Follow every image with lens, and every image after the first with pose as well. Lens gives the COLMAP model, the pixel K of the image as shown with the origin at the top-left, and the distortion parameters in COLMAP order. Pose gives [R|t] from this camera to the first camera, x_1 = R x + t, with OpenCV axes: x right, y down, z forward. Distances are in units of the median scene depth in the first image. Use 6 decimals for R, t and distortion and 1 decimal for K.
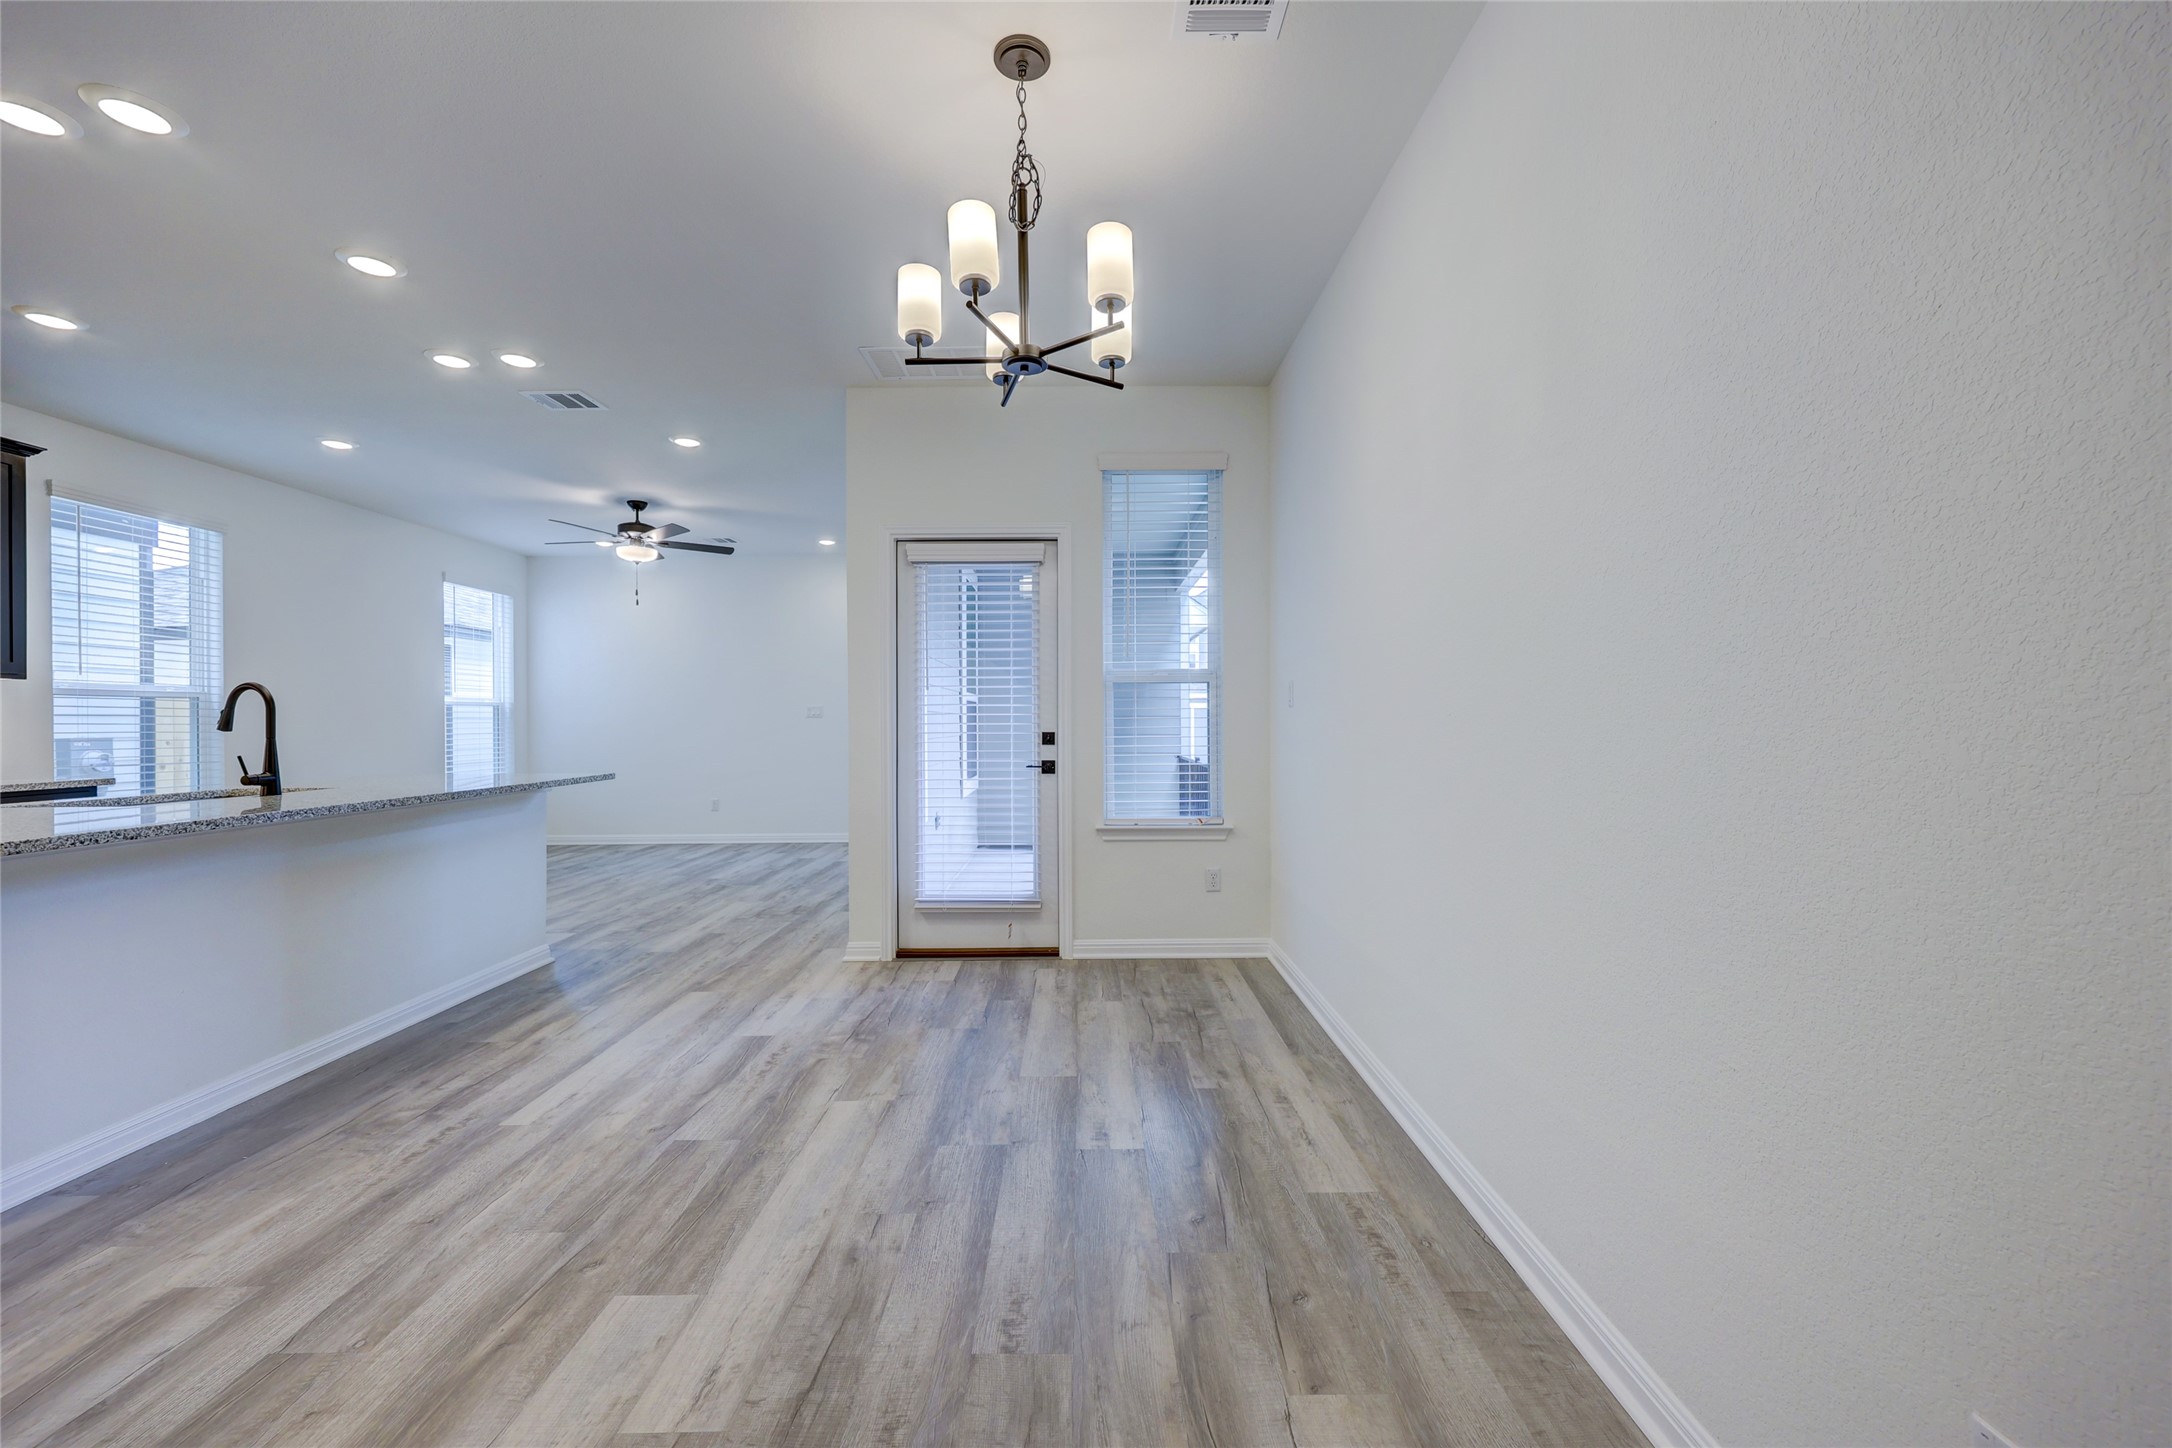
lens RADIAL K [[887.9, 0, 1119.4], [0, 887.9, 717.2], [0, 0, 1]] dist [0.000848, 0.000030]
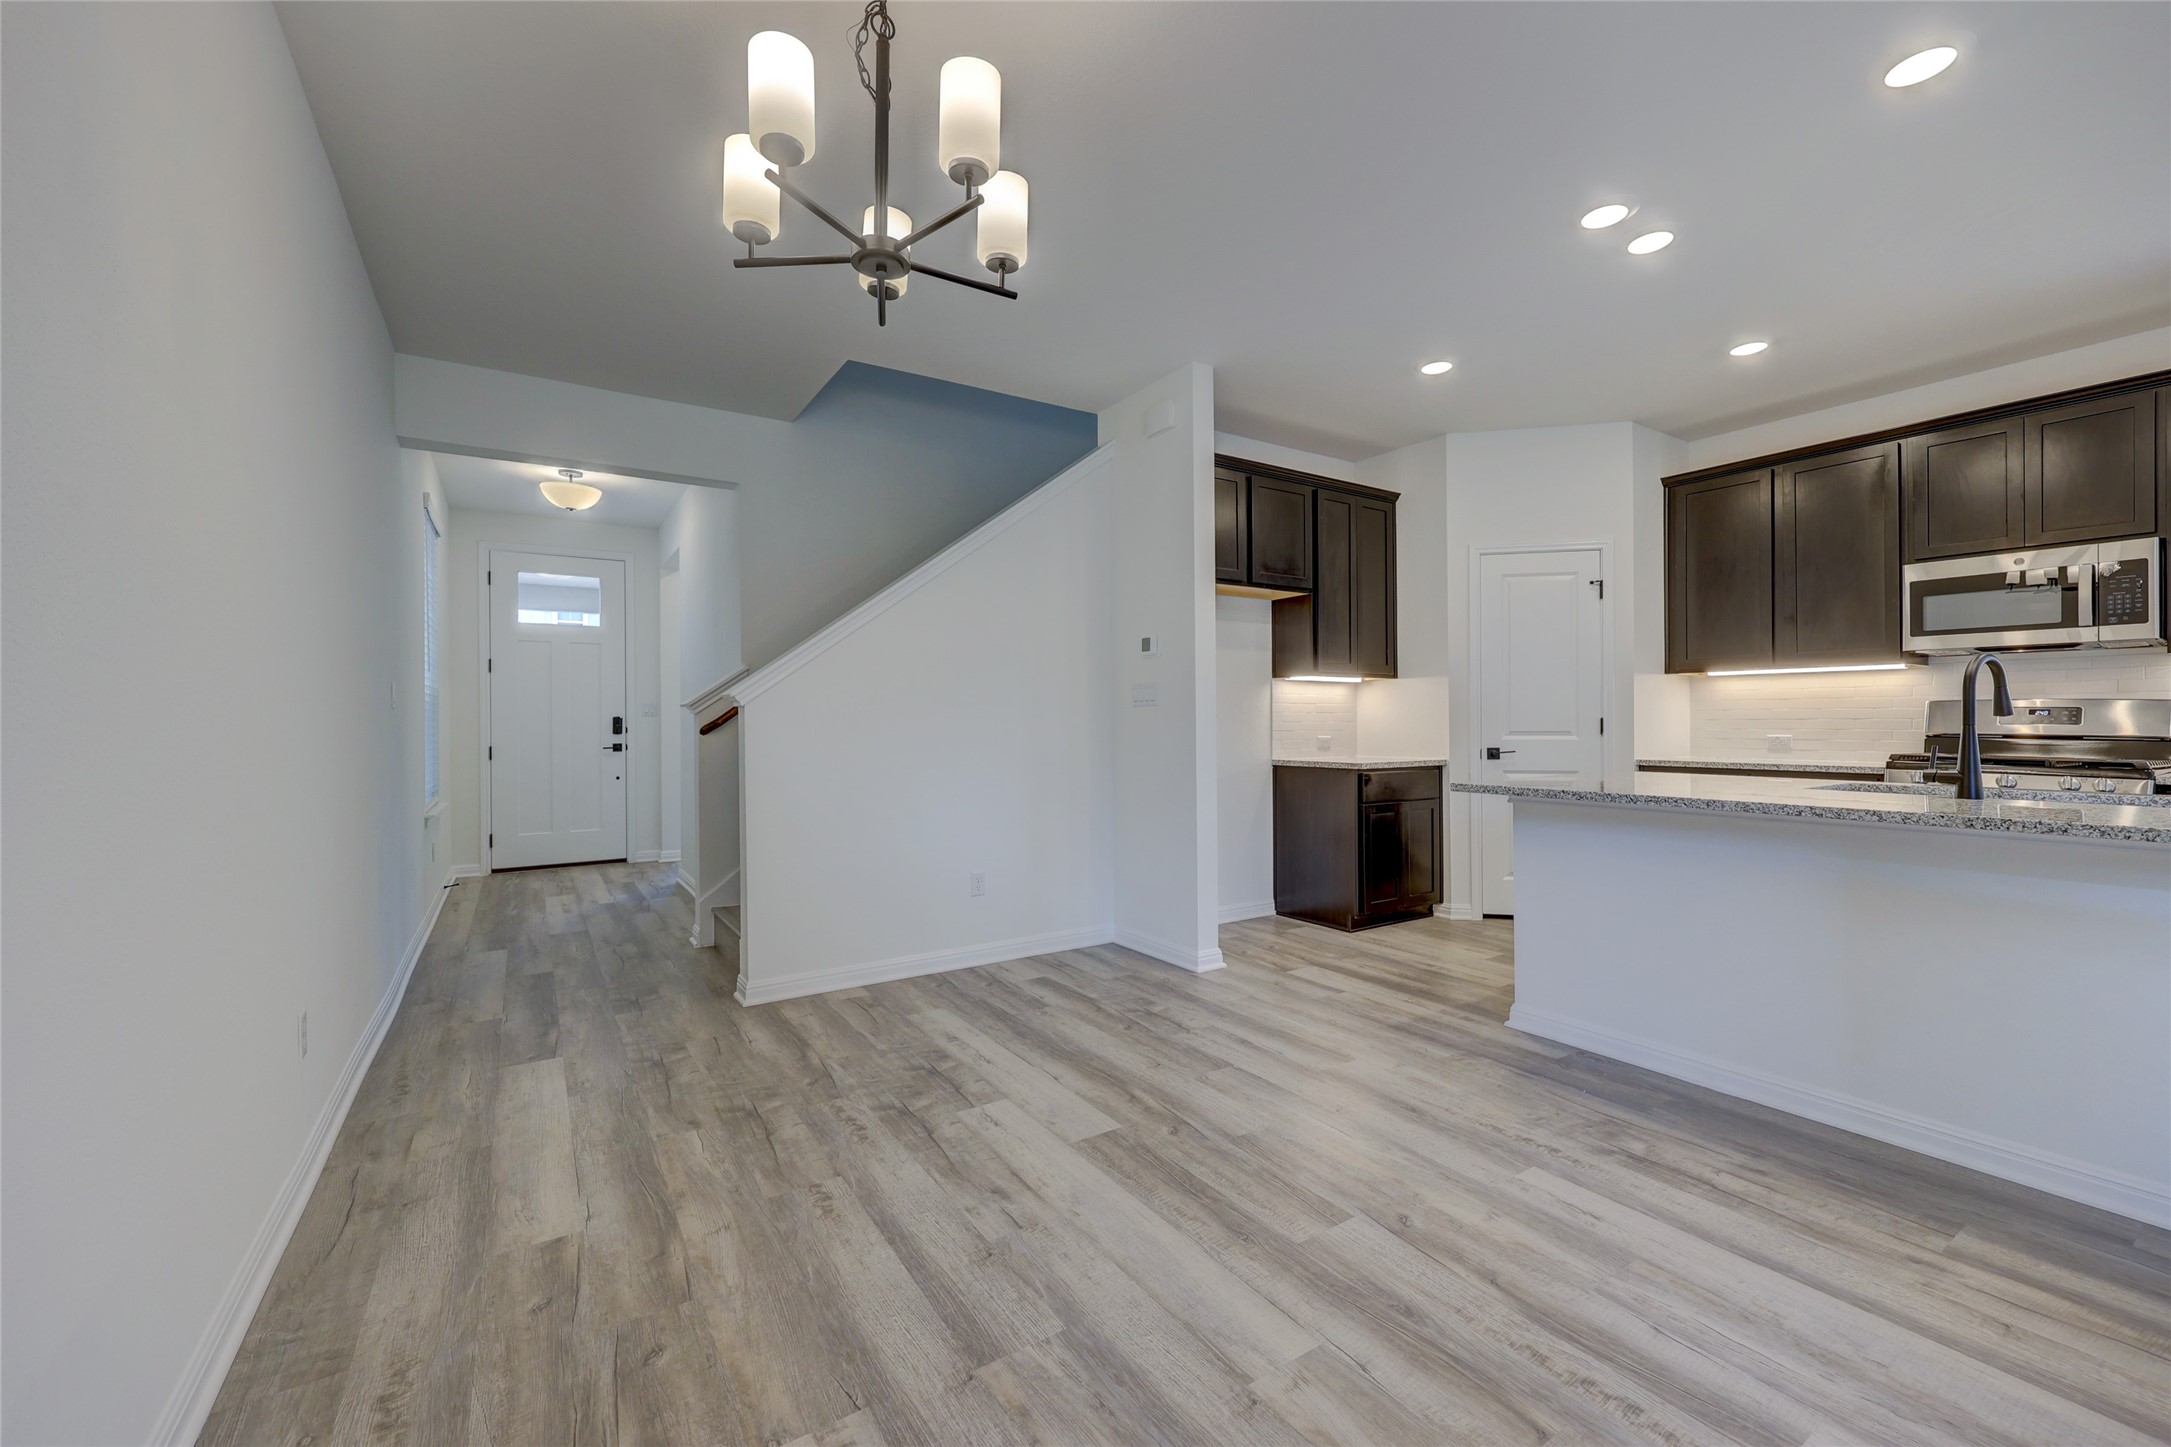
lens RADIAL K [[887.5, 0, 1118.9], [0, 887.5, 716.7], [0, 0, 1]] dist [0.000848, 0.000030]
pose [[-0.852784, 0.011824, -0.522130, 0.128707], [0.015912, 0.999868, -0.003346, 0.005334], [0.522022, -0.011162, -0.852859, 1.730746]]
